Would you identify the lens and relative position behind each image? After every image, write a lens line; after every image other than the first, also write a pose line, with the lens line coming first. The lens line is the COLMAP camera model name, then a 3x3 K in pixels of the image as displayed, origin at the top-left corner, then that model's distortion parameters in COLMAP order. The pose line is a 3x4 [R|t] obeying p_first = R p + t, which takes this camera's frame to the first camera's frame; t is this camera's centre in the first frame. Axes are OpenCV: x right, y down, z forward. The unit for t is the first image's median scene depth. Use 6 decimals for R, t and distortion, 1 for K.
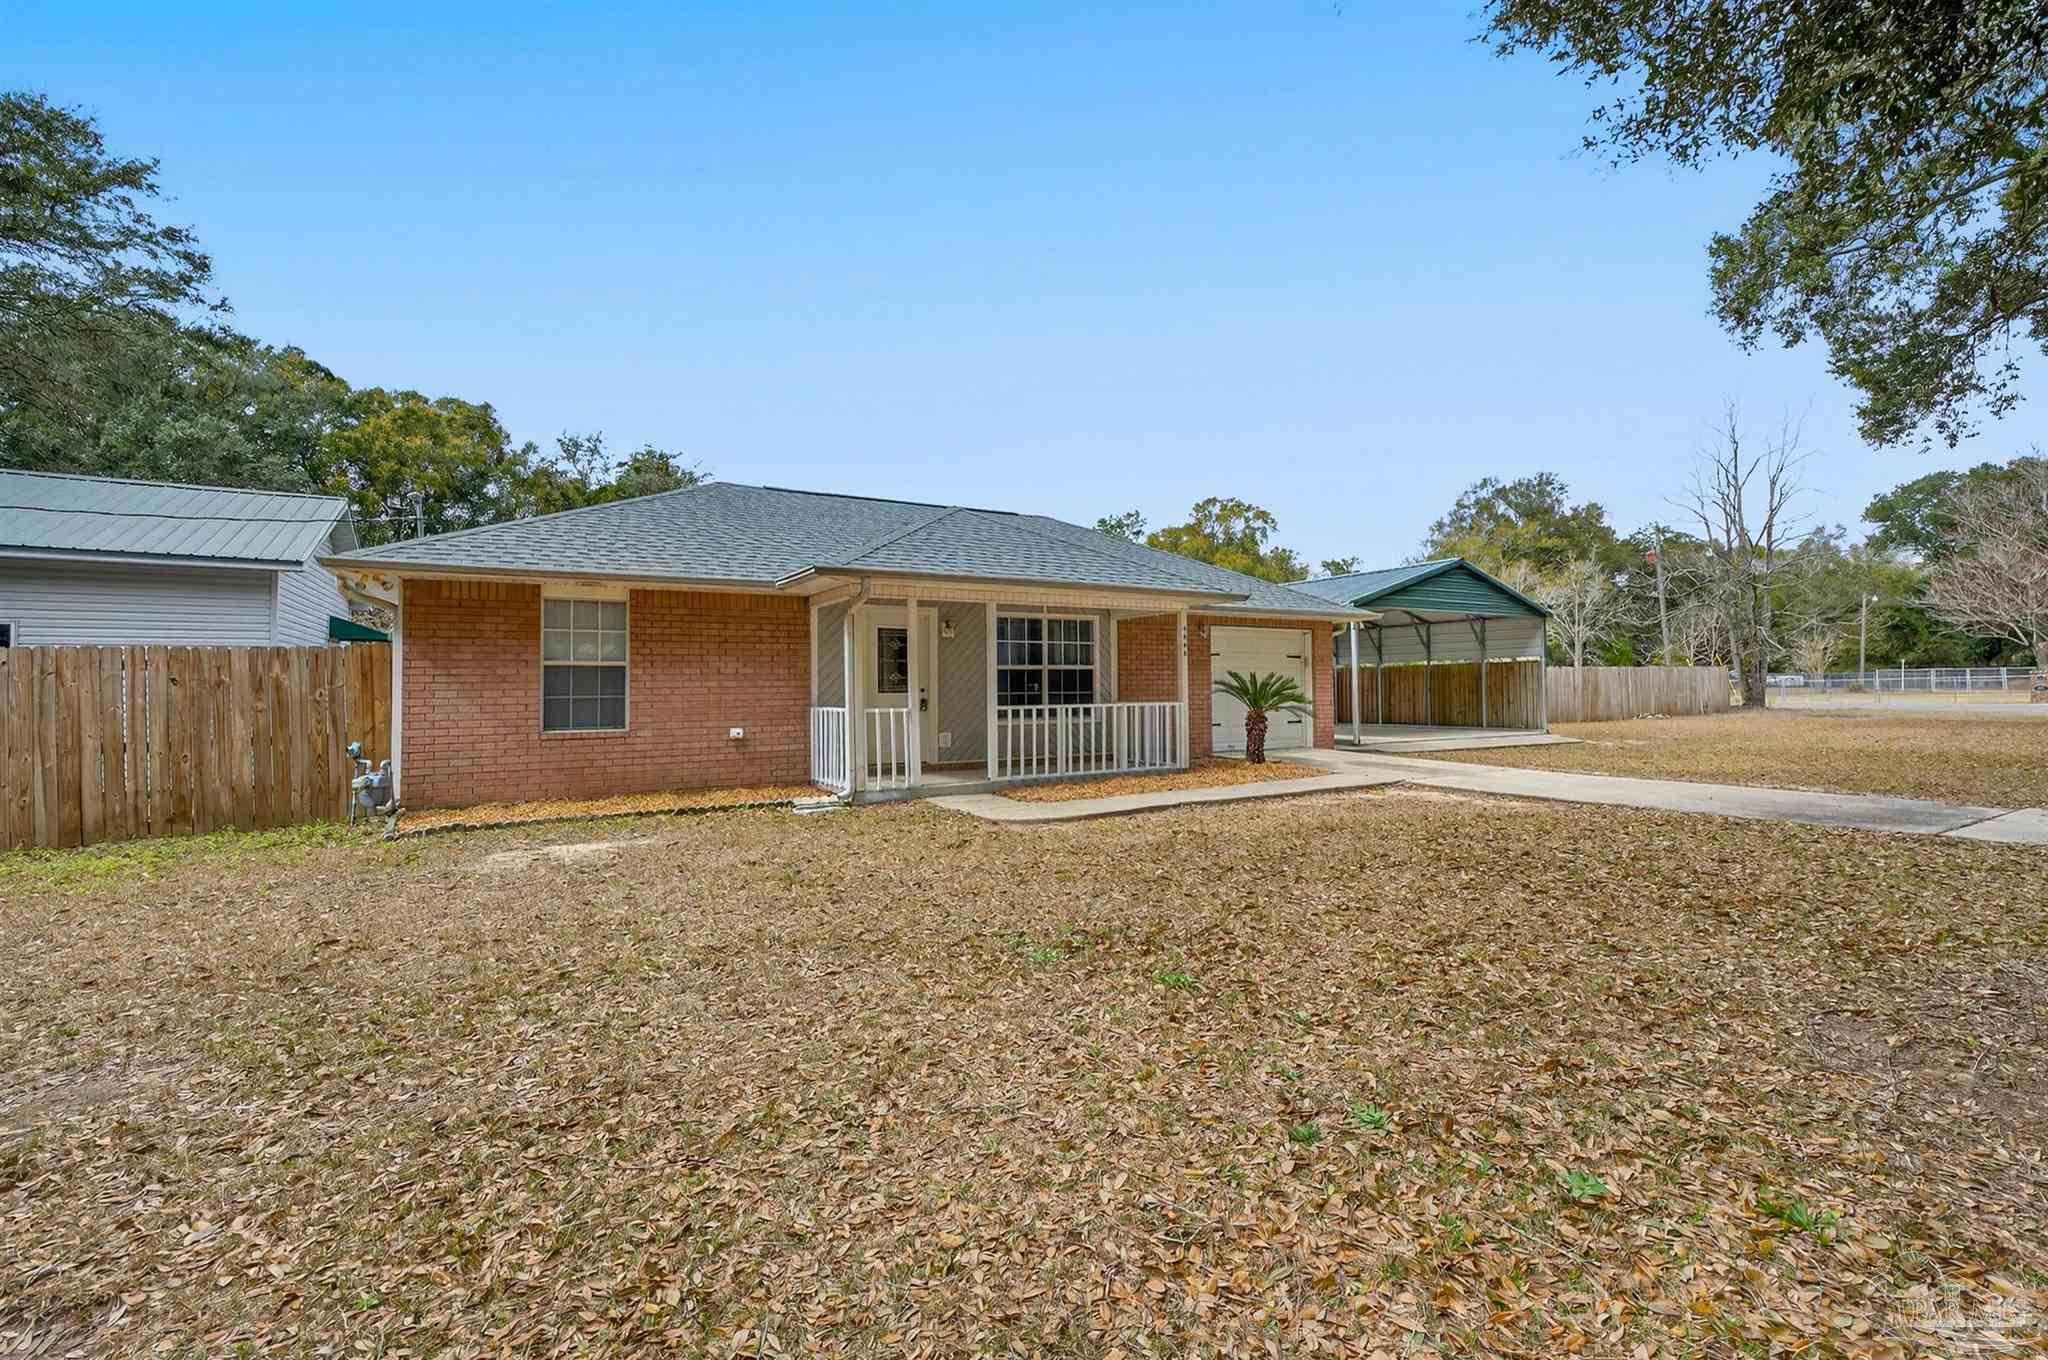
lens RADIAL K [[822.4, 0, 1025.1], [0, 822.4, 664.9], [0, 0, 1]] dist [-0.000745, 0.000307]
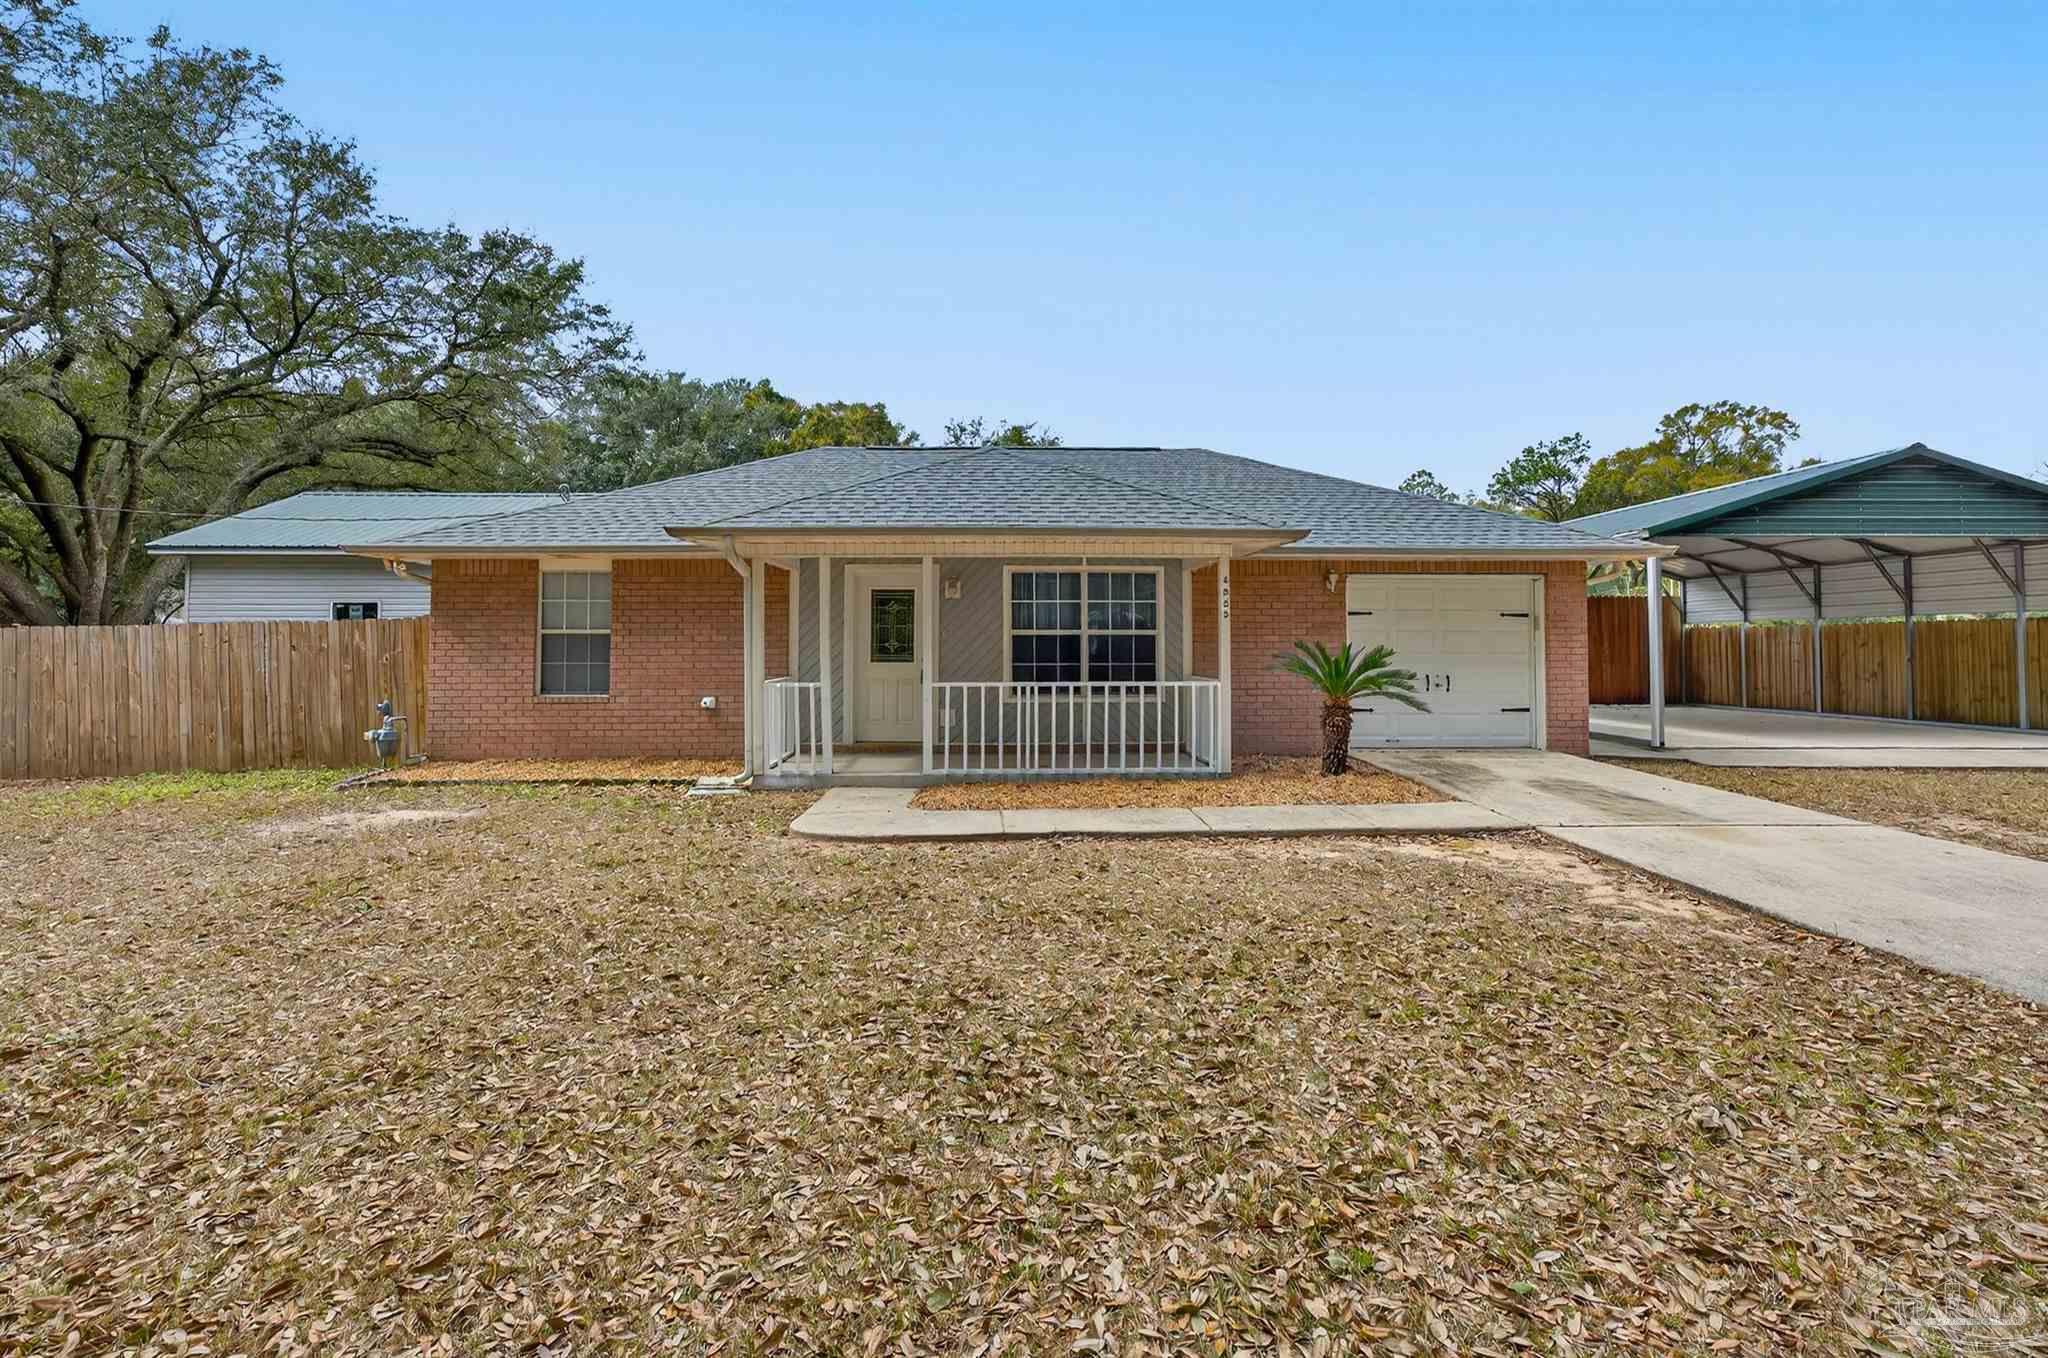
lens RADIAL K [[841.6, 0, 1026.4], [0, 841.6, 608.9], [0, 0, 1]] dist [-0.014646, 0.000259]
pose [[0.878470, -0.016901, -0.477498, 0.378118], [0.006201, 0.999693, -0.023976, -0.001469], [0.477757, 0.018101, 0.878305, 0.258908]]
